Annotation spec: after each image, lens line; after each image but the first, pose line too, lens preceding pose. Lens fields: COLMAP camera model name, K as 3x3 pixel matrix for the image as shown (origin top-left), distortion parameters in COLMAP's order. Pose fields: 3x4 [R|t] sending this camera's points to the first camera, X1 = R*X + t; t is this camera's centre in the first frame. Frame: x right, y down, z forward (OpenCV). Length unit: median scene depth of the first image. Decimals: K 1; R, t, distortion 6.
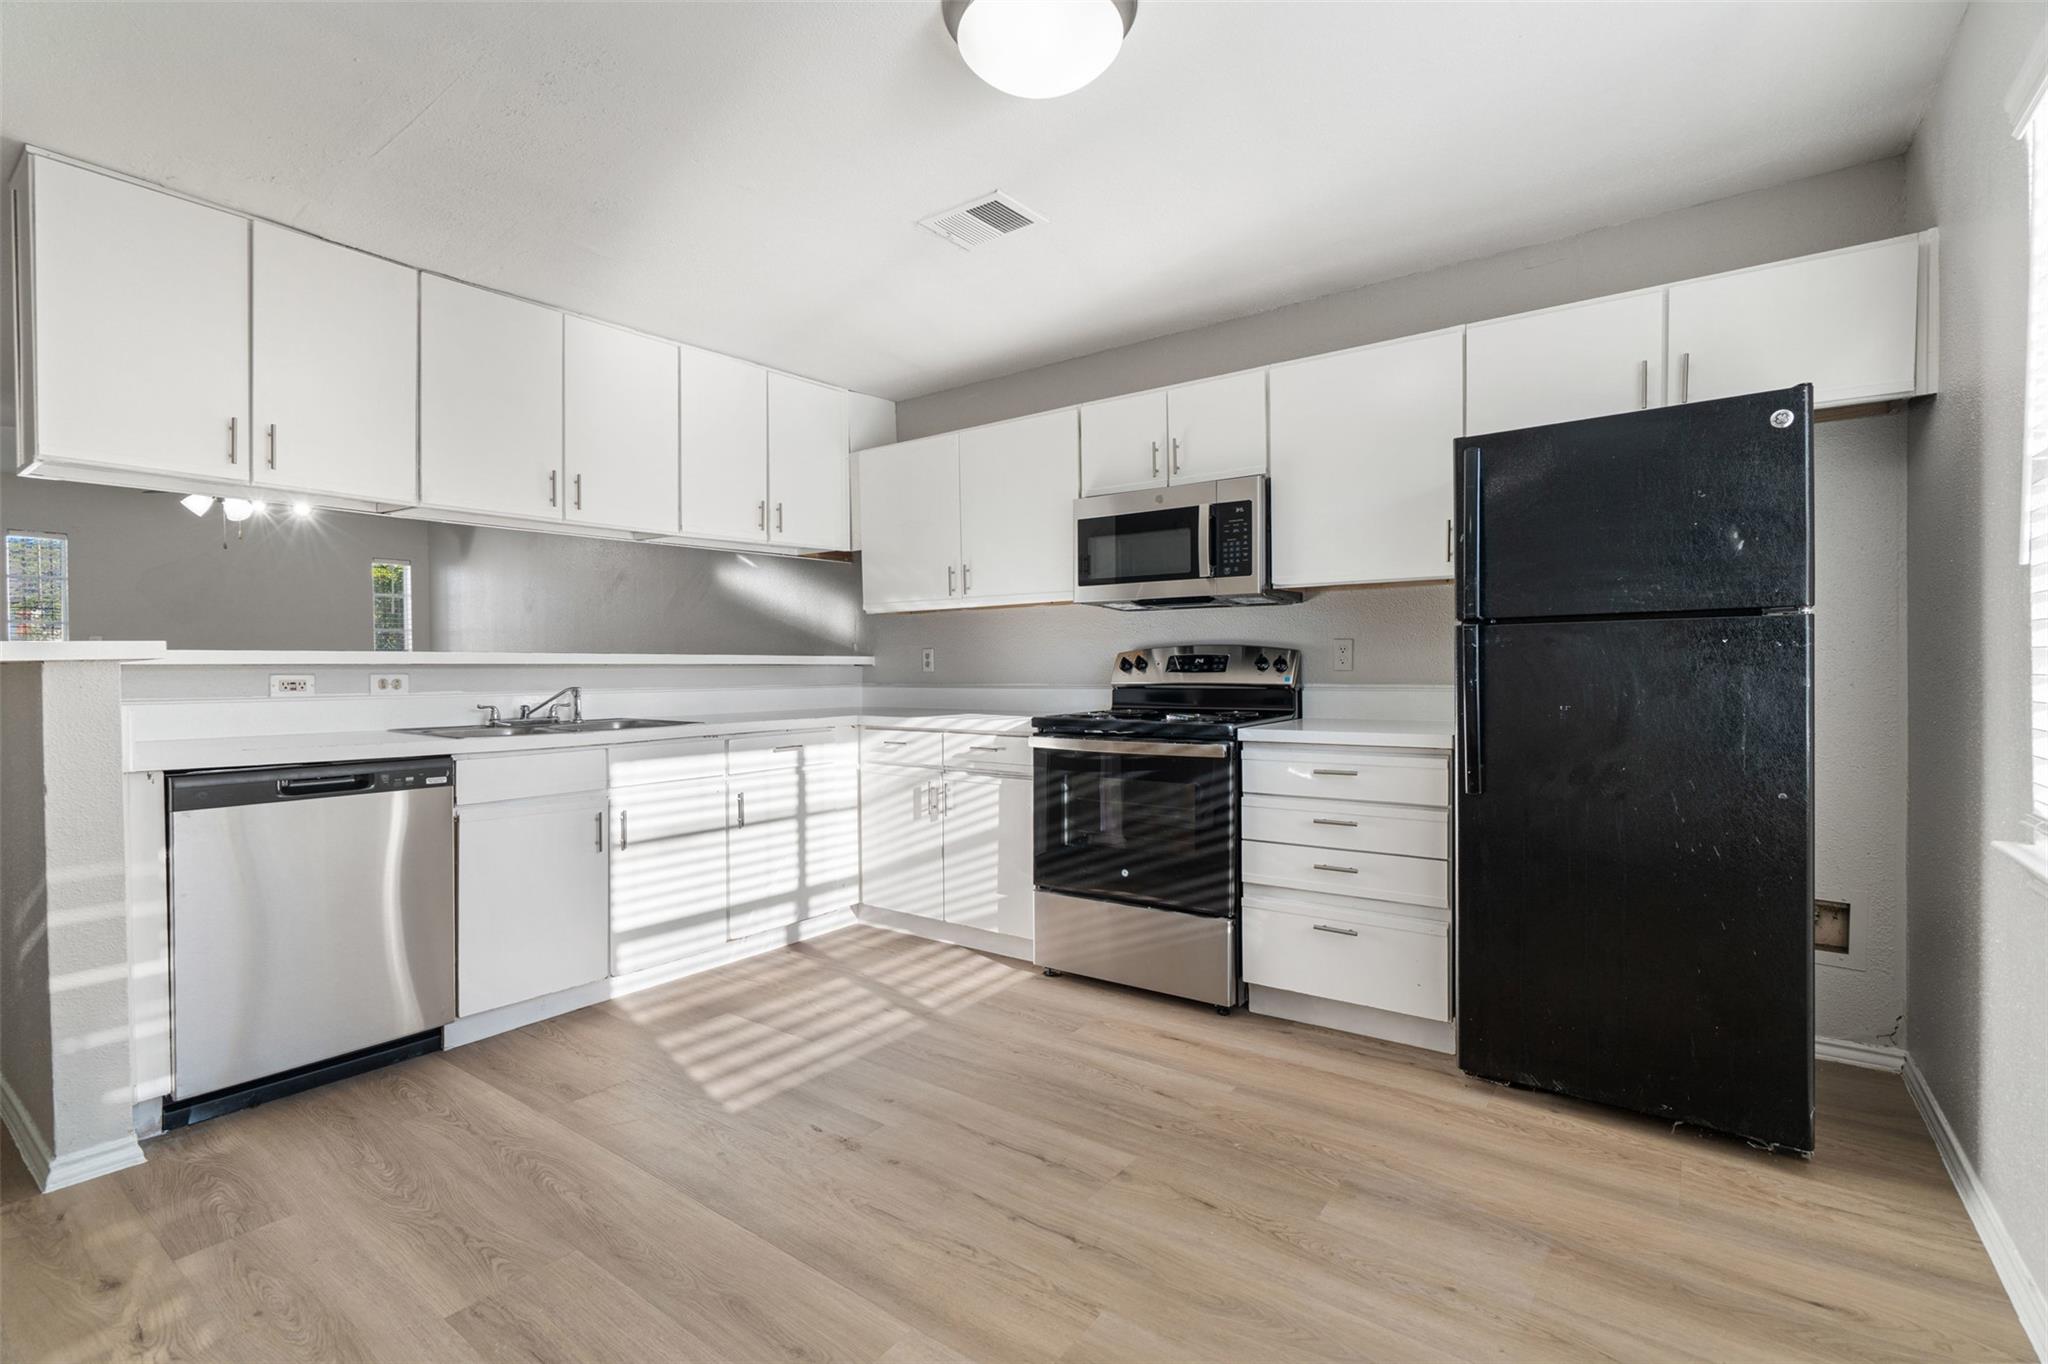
lens RADIAL K [[935.5, 0, 1021.7], [0, 935.5, 684.0], [0, 0, 1]] dist [-0.010597, 0.004828]
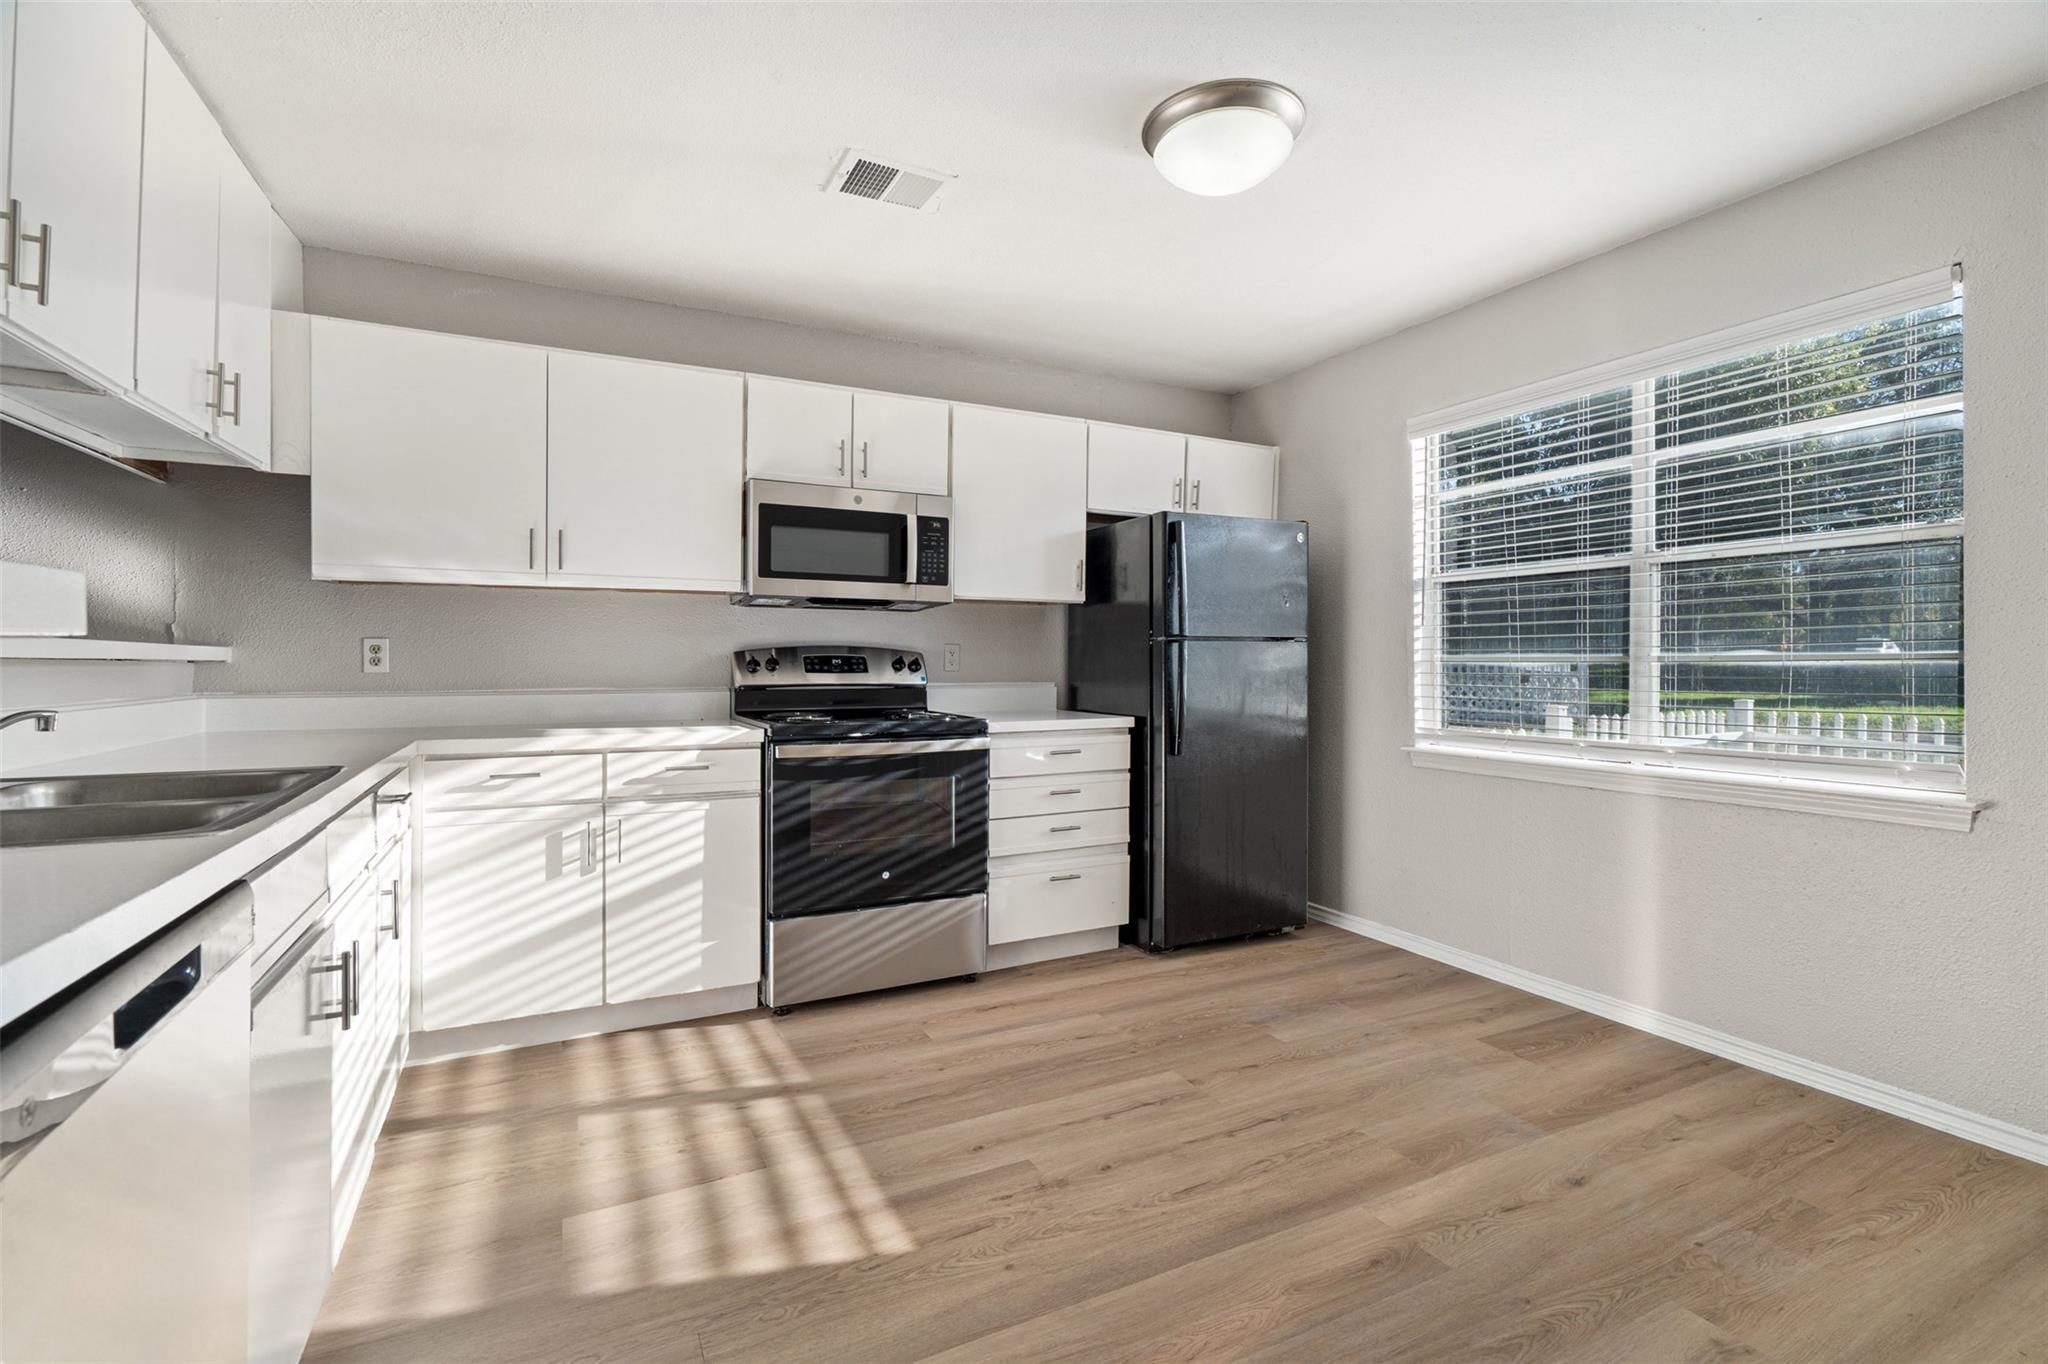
lens RADIAL K [[935.5, 0, 1035.4], [0, 935.5, 672.6], [0, 0, 1]] dist [-0.010597, 0.004828]
pose [[0.433741, -0.002138, 0.901035, -0.719654], [0.011912, 0.999923, -0.003361, -0.007883], [-0.900959, 0.012191, 0.433733, 0.427865]]
